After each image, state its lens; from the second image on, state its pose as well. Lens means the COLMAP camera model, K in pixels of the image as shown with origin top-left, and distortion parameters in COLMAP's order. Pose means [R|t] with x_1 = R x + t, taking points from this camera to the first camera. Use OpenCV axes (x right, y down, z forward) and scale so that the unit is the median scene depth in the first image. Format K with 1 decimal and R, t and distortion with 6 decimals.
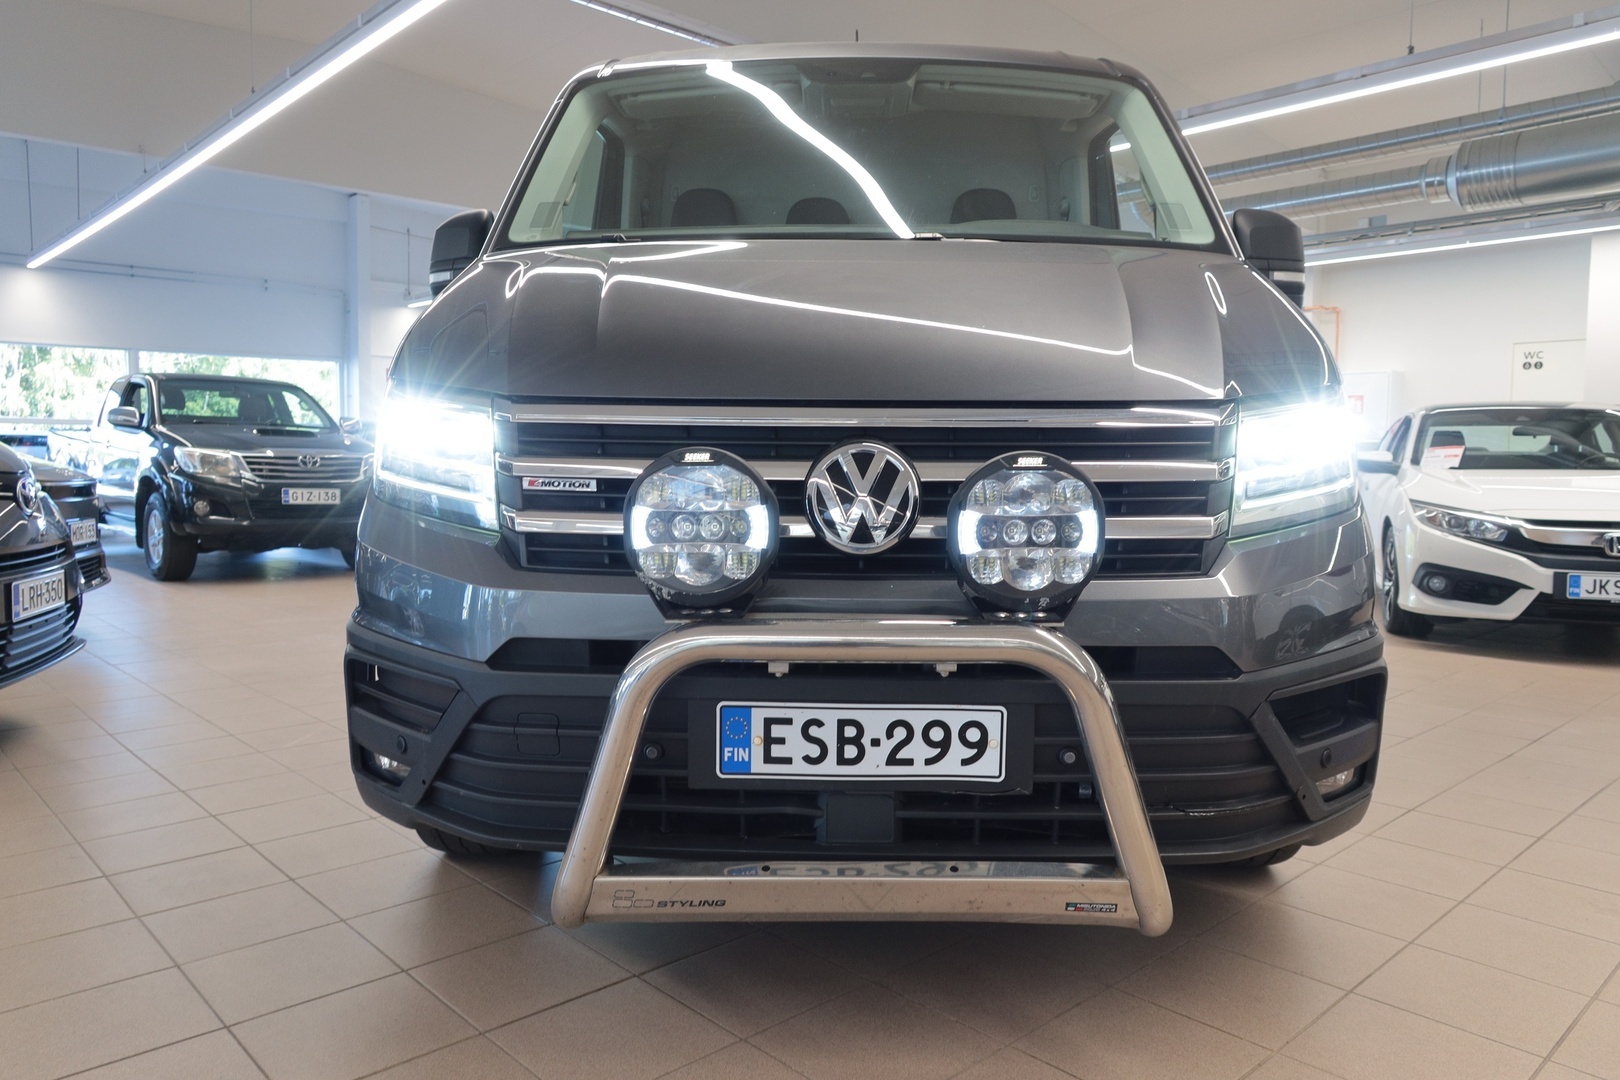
lens RADIAL K [[1121.5, 0, 810.0], [0, 1121.5, 540.0], [0, 0, 1]] dist [-0.000632, 0.001621]
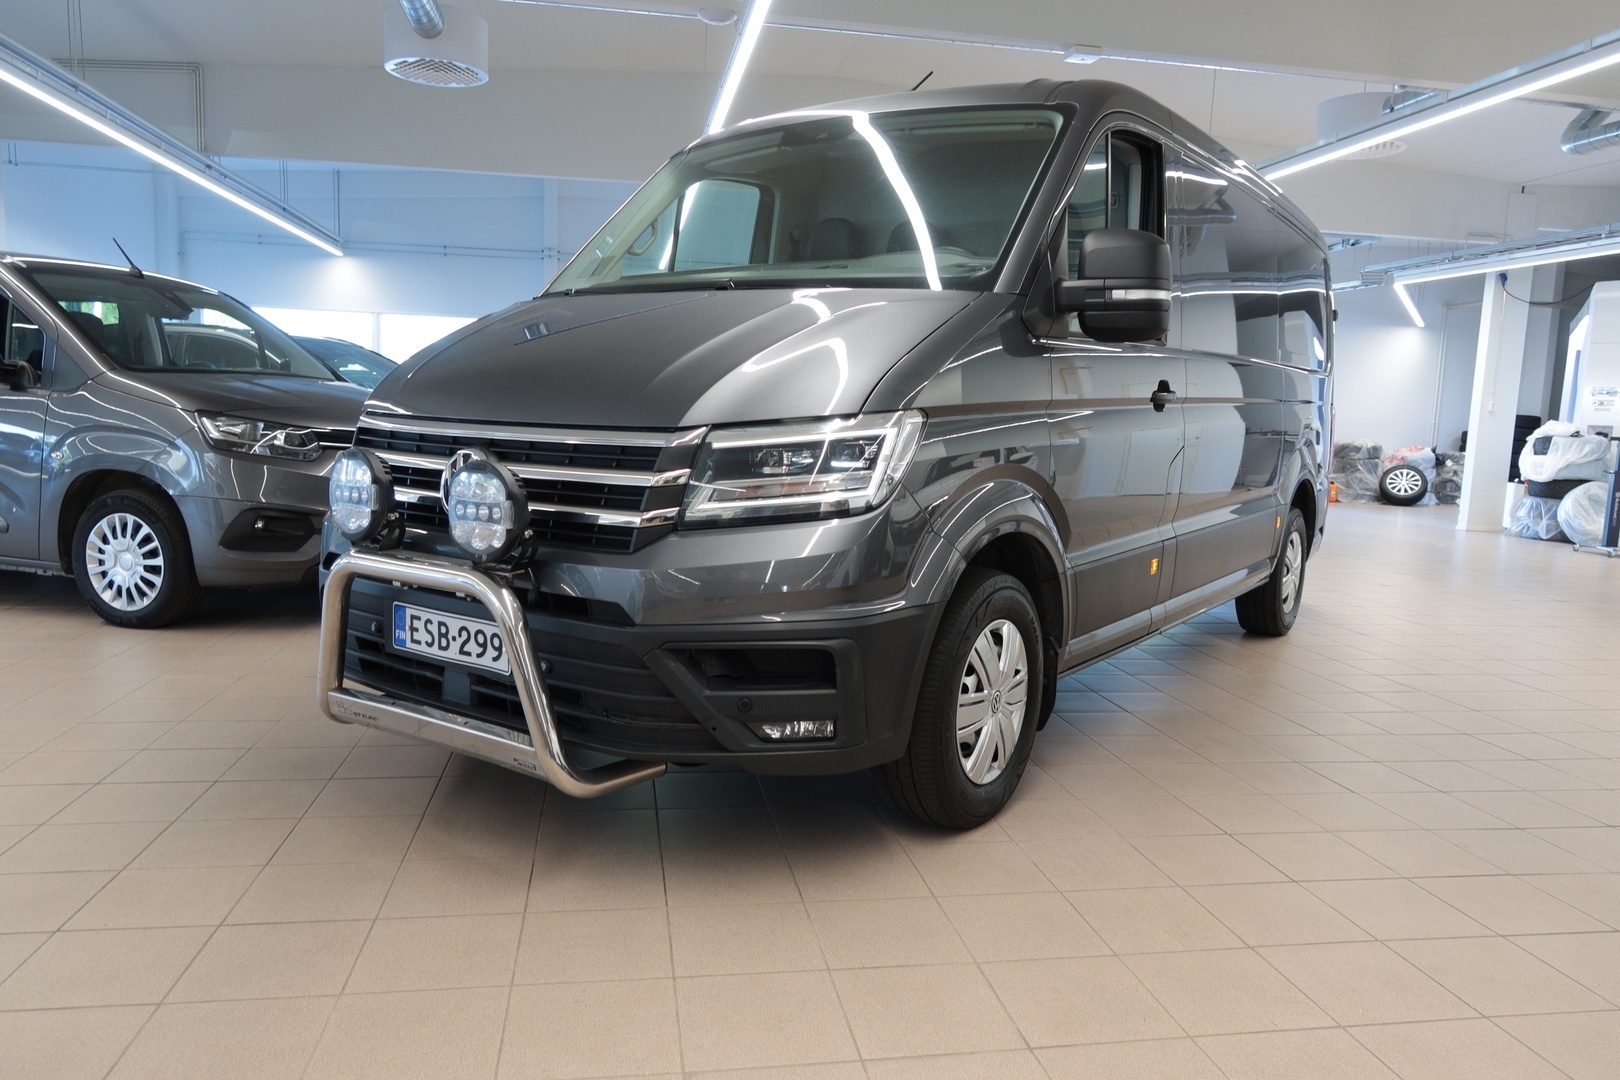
lens RADIAL K [[1121.5, 0, 810.0], [0, 1121.5, 540.0], [0, 0, 1]] dist [-0.000632, 0.001621]
pose [[0.836359, 0.087781, -0.541108, 0.993569], [-0.069290, 0.996107, 0.054496, -0.059348], [0.543785, -0.008085, 0.839185, -0.040072]]
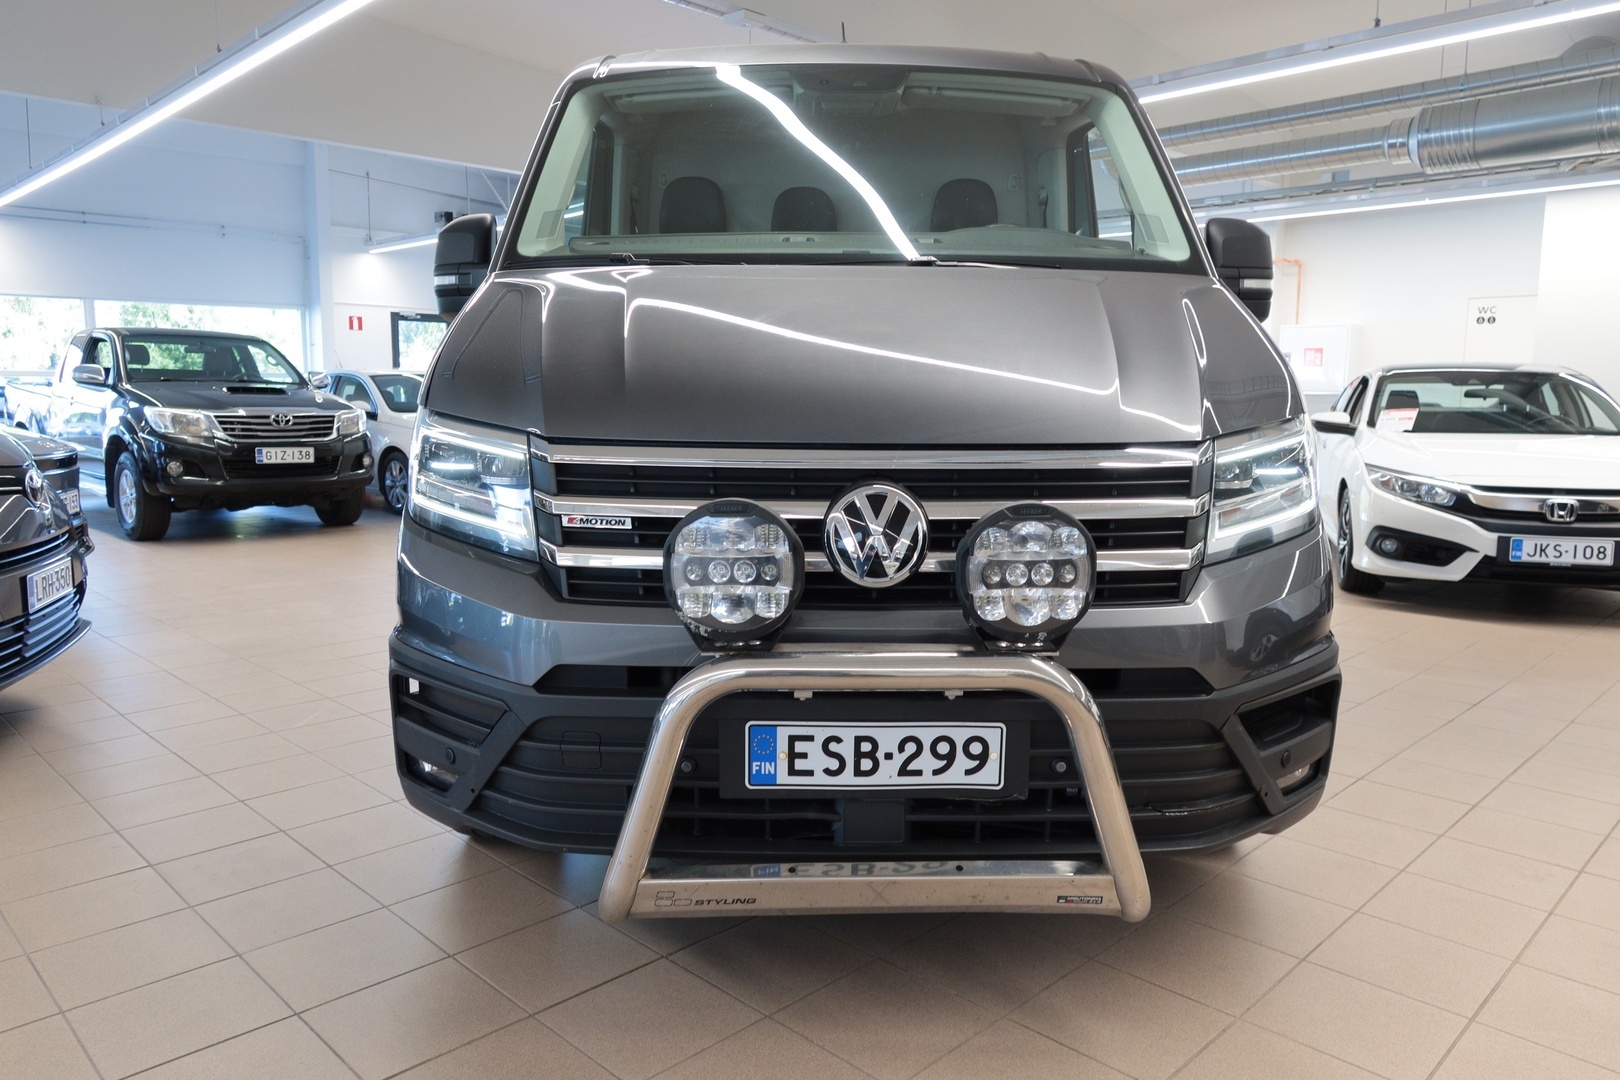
lens RADIAL K [[1123.4, 0, 810.7], [0, 1123.4, 537.5], [0, 0, 1]] dist [0.004566, -0.001379]
pose [[0.999399, -0.005735, 0.034193, -0.041953], [0.003819, 0.998432, 0.055845, -0.074404], [-0.034460, -0.055681, 0.997854, -0.074520]]
